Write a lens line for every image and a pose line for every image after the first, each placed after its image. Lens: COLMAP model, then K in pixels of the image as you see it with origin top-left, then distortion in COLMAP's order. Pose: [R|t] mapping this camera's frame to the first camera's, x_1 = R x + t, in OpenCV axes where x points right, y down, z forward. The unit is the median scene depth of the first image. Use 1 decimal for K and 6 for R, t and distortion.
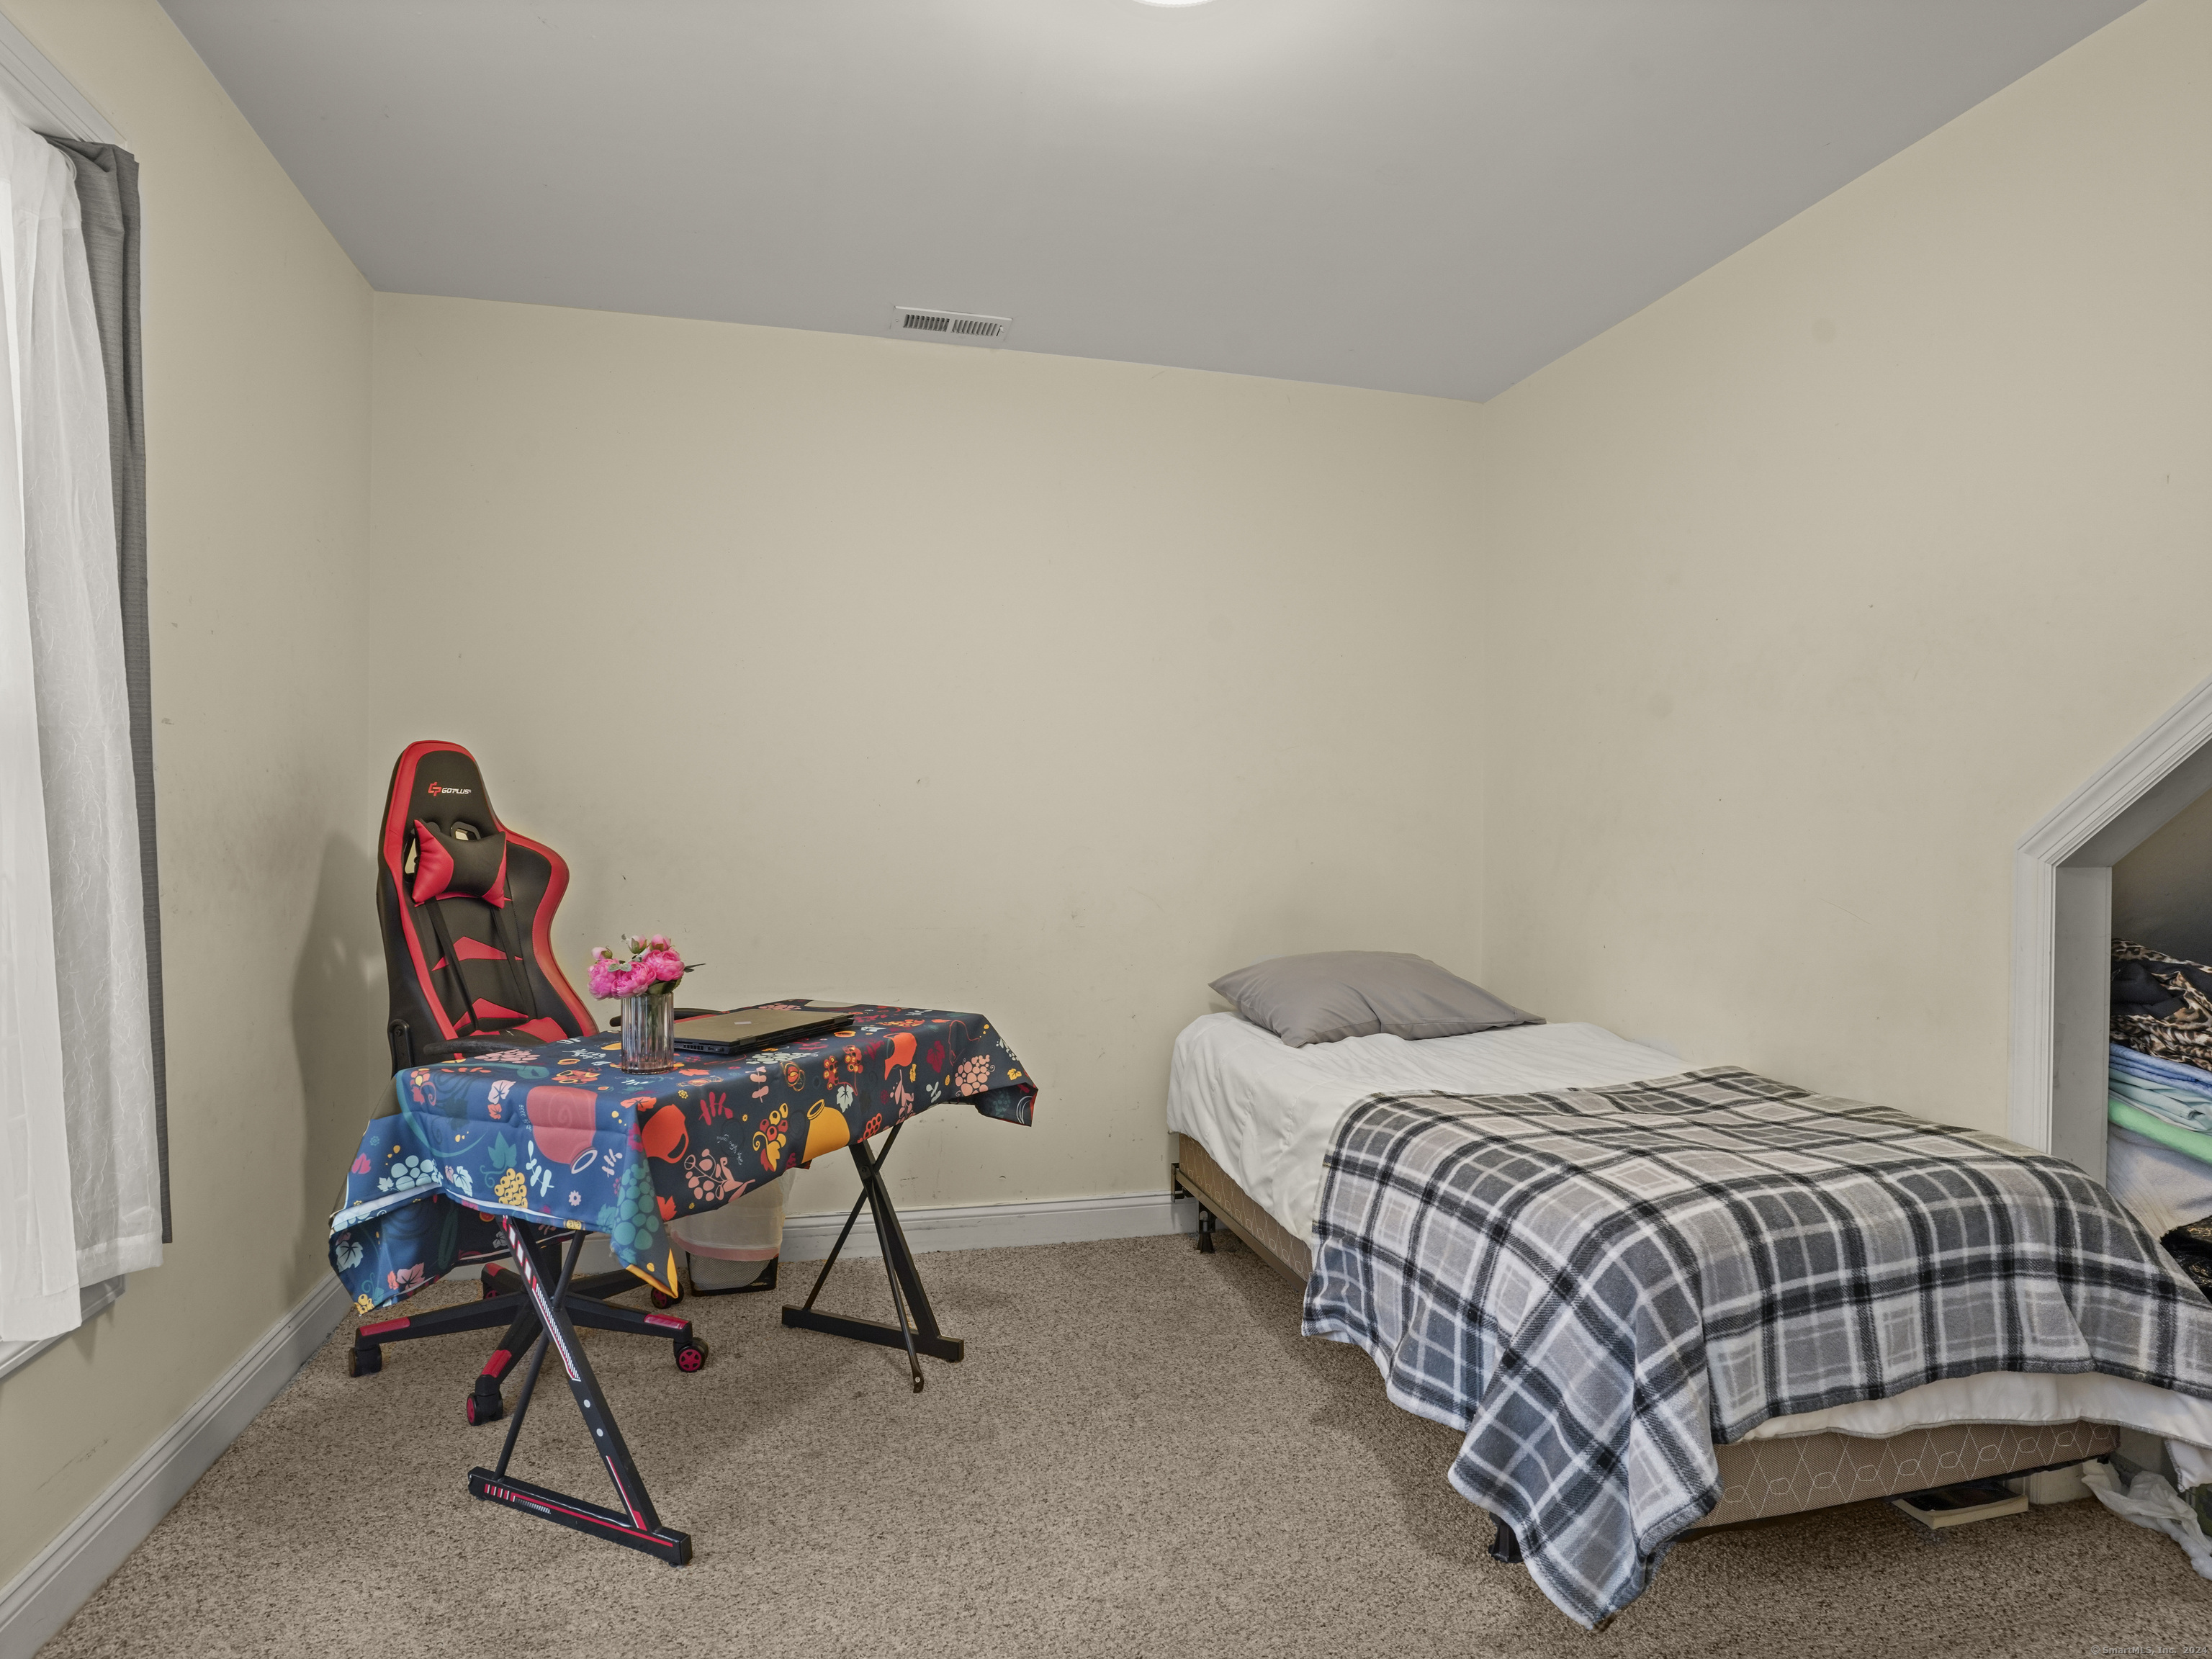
lens RADIAL K [[1231.8, 0, 1114.1], [0, 1231.8, 829.5], [0, 0, 1]] dist [-0.080150, 0.037551]
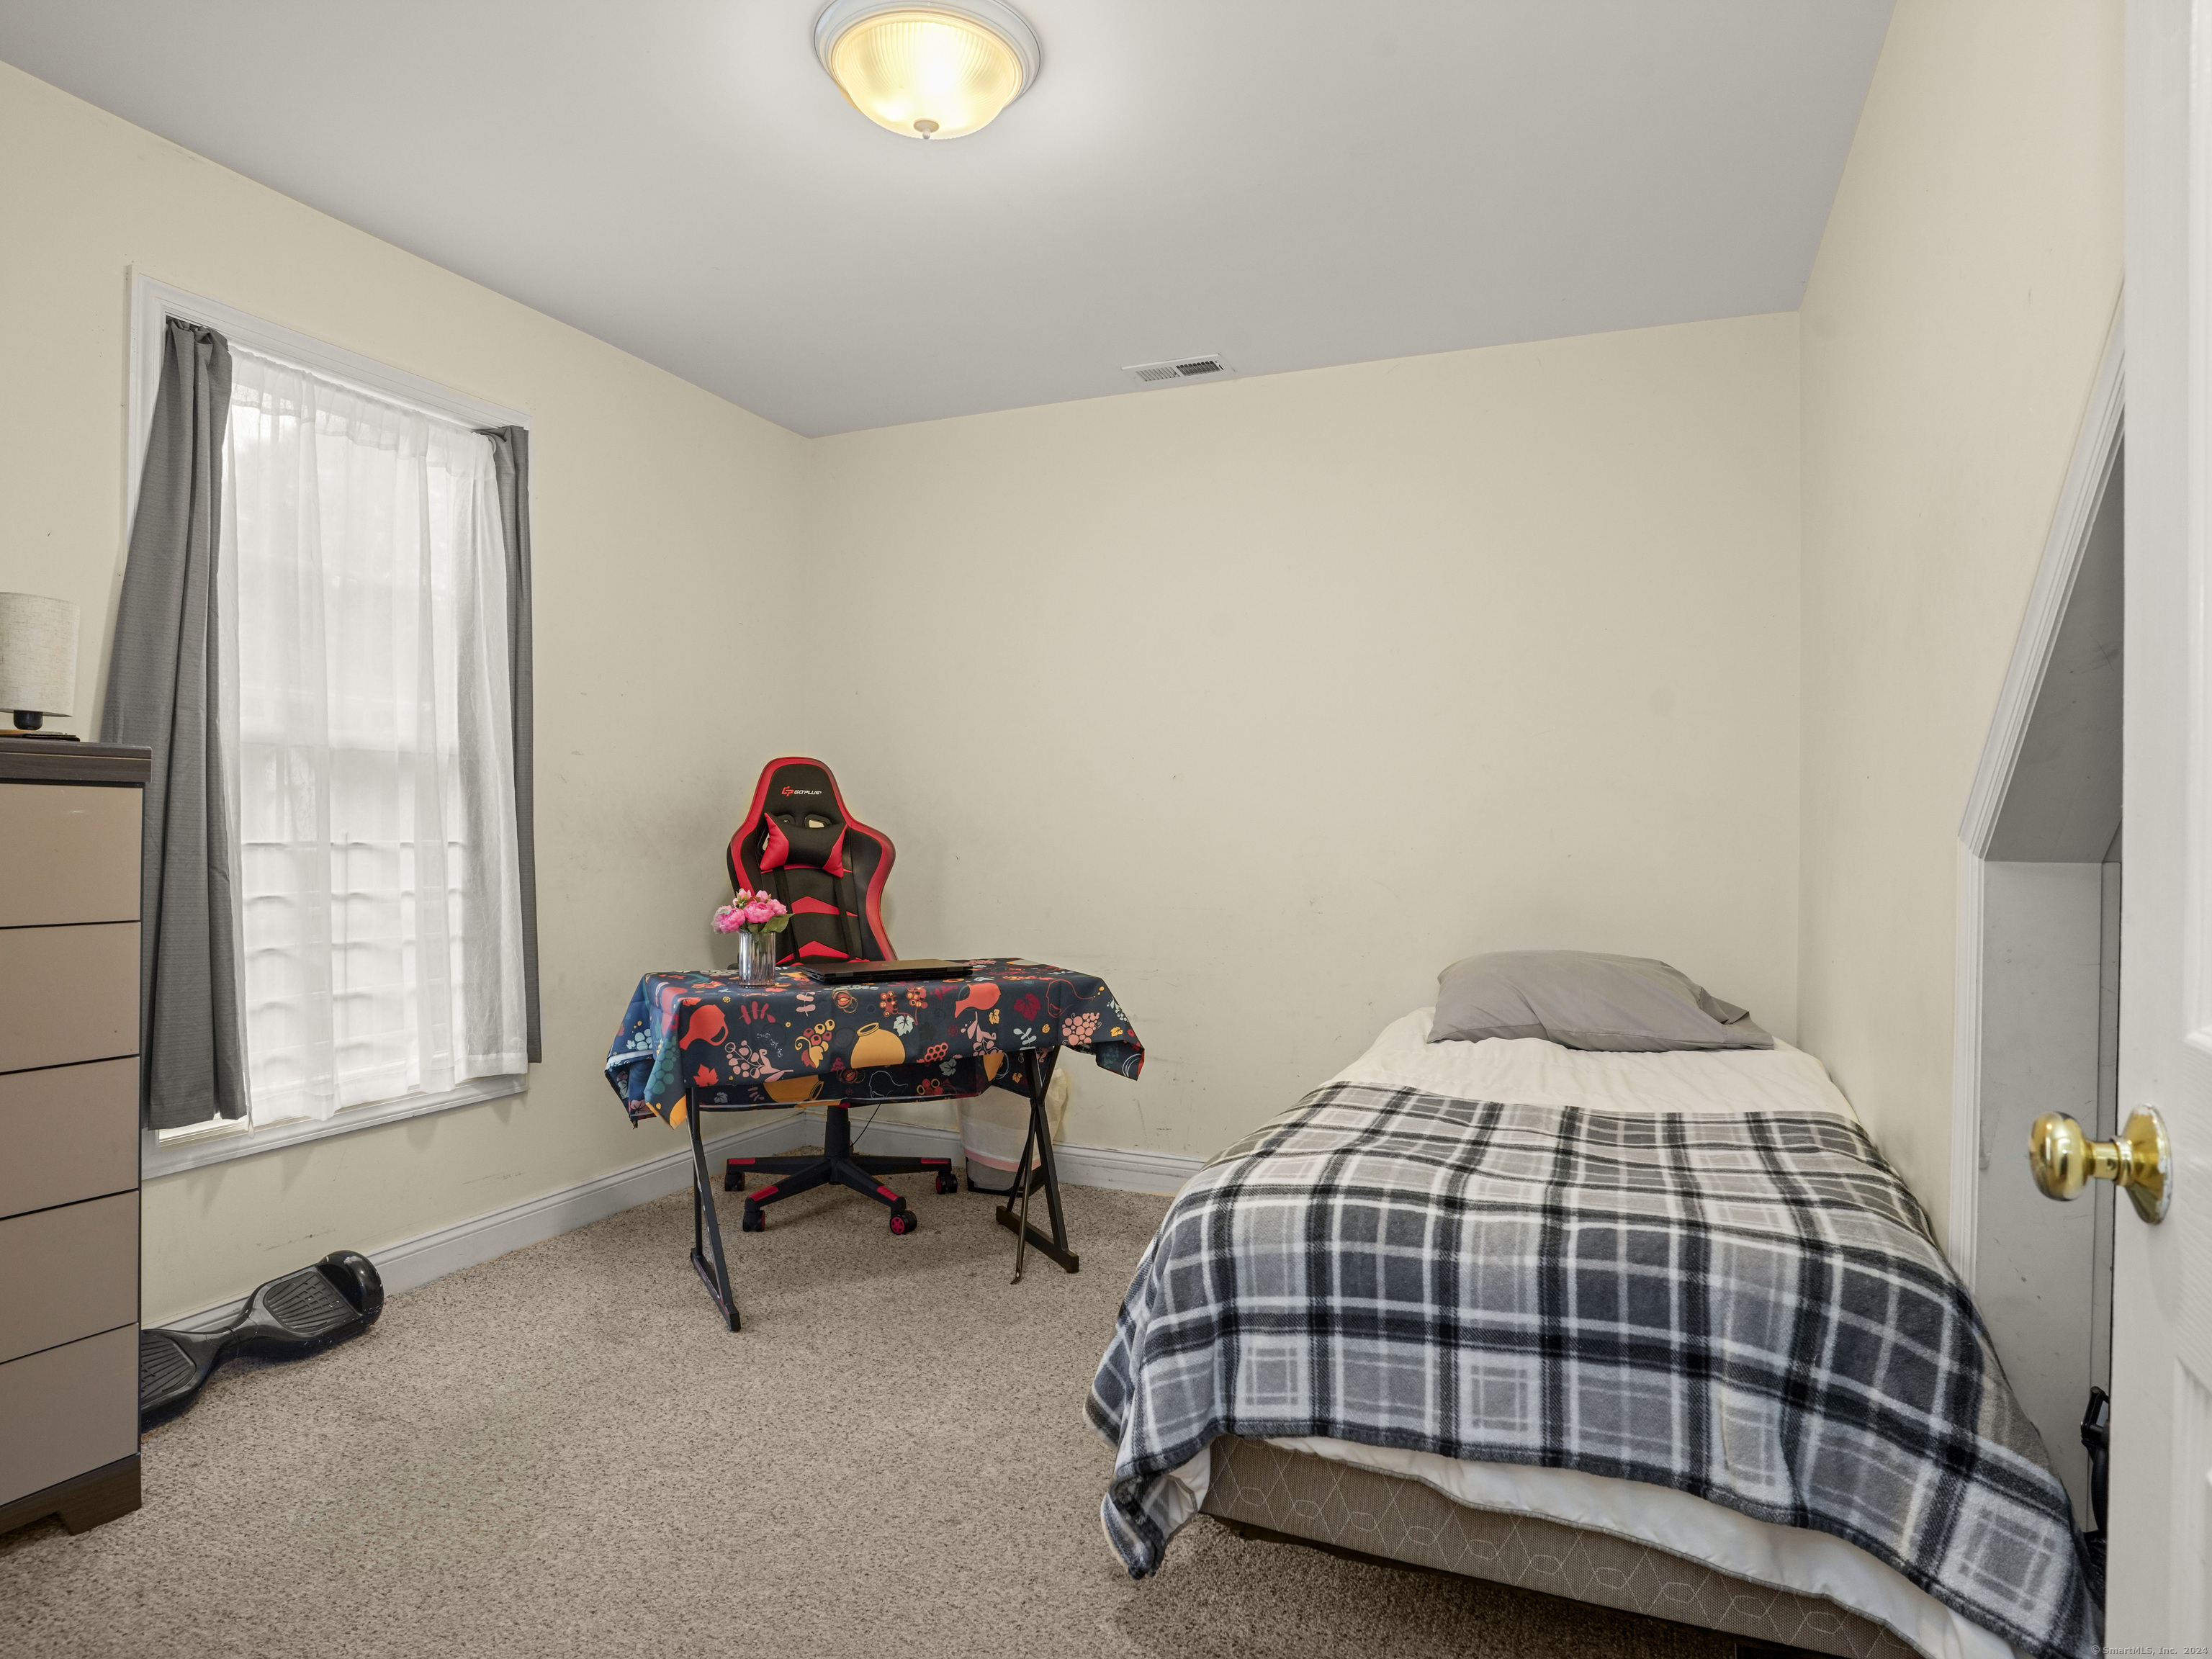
lens RADIAL K [[1231.8, 0, 1114.1], [0, 1231.8, 829.5], [0, 0, 1]] dist [-0.080150, 0.037551]
pose [[0.792260, 0.000507, -0.610184, 0.891941], [-0.000007, 1.000000, 0.000823, 0.014234], [0.610184, -0.000648, 0.792260, 0.131373]]
